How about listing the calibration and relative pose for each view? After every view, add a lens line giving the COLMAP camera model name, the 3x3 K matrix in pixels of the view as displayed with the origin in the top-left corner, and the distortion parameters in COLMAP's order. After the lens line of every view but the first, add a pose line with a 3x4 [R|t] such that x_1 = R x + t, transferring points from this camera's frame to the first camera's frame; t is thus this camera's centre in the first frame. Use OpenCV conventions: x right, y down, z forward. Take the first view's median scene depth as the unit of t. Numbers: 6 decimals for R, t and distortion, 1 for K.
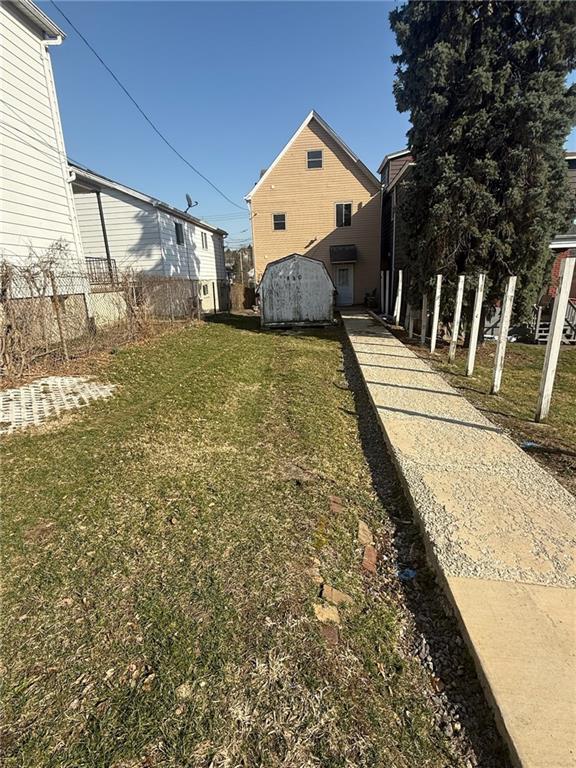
lens RADIAL K [[366.2, 0, 285.2], [0, 366.2, 380.1], [0, 0, 1]] dist [-0.003671, -0.000189]
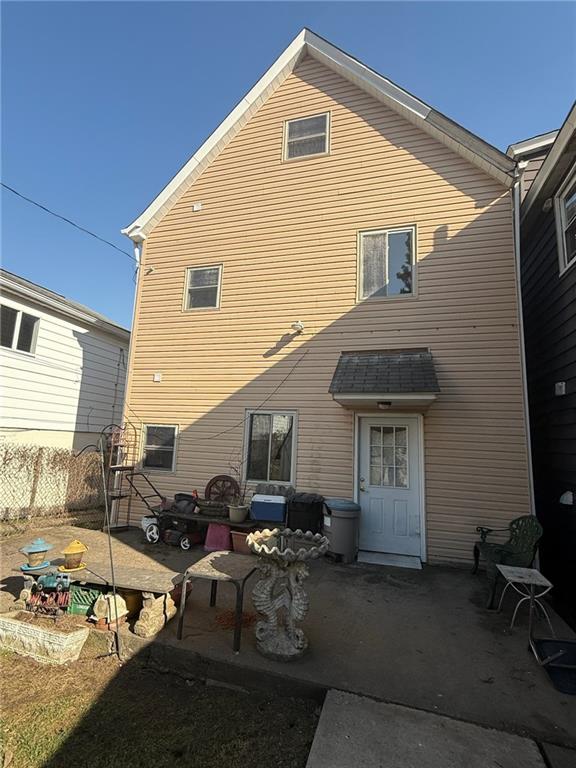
lens RADIAL K [[366.2, 0, 293.1], [0, 366.2, 384.9], [0, 0, 1]] dist [-0.003671, -0.000189]
pose [[0.980840, 0.051577, -0.187864, 0.145641], [-0.126053, 0.903271, -0.410136, -0.217378], [0.148538, 0.425959, 0.892466, 0.755725]]
